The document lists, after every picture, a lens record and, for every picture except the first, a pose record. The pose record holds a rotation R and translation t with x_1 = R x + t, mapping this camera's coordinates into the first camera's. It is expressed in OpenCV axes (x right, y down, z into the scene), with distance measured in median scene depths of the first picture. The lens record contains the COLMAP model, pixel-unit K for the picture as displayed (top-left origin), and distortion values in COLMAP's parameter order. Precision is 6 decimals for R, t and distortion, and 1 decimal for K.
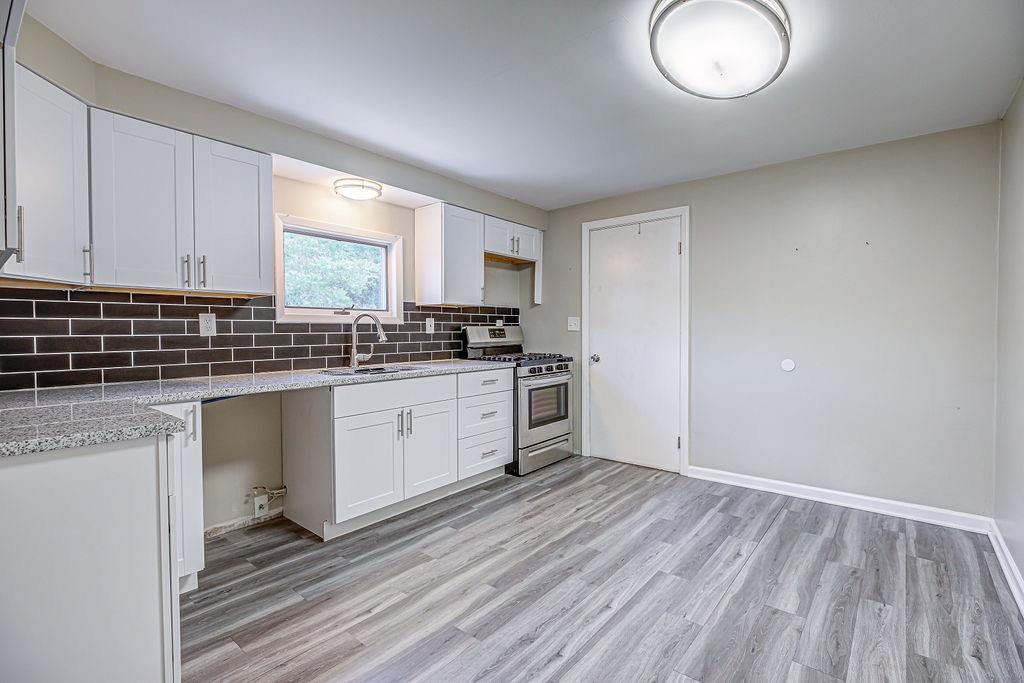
lens RADIAL K [[468.9, 0, 504.7], [0, 468.9, 341.7], [0, 0, 1]] dist [-0.003629, 0.000074]
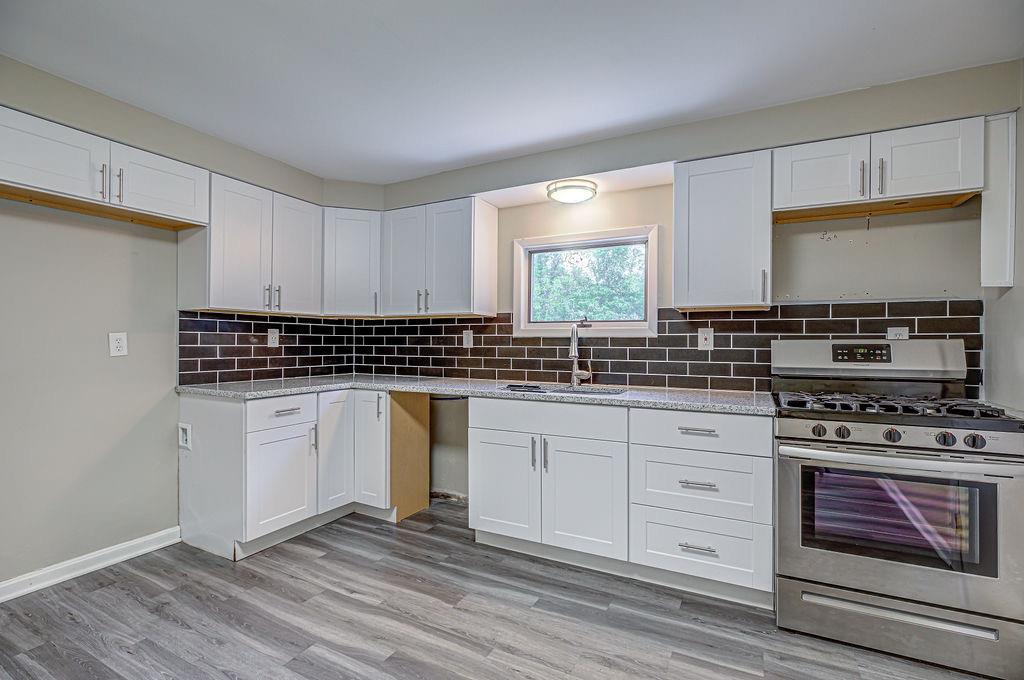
lens RADIAL K [[468.9, 0, 510.8], [0, 468.9, 342.7], [0, 0, 1]] dist [-0.003629, 0.000074]
pose [[0.219815, 0.003755, -0.975534, 0.636766], [-0.031713, 0.999492, -0.003298, -0.023982], [0.975026, 0.031662, 0.219822, 0.786575]]
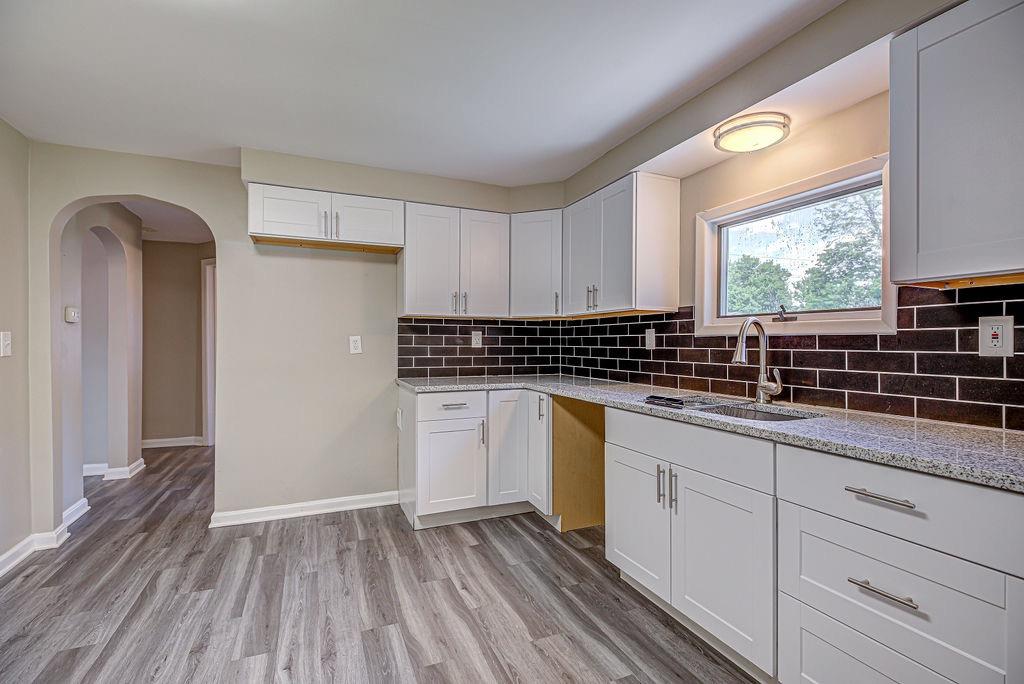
lens RADIAL K [[468.9, 0, 512.8], [0, 468.9, 343.7], [0, 0, 1]] dist [-0.003629, 0.000074]
pose [[-0.436554, 0.002960, -0.899673, 0.492621], [-0.027057, 0.999499, 0.016418, -0.033077], [0.899271, 0.031510, -0.436255, 1.132805]]
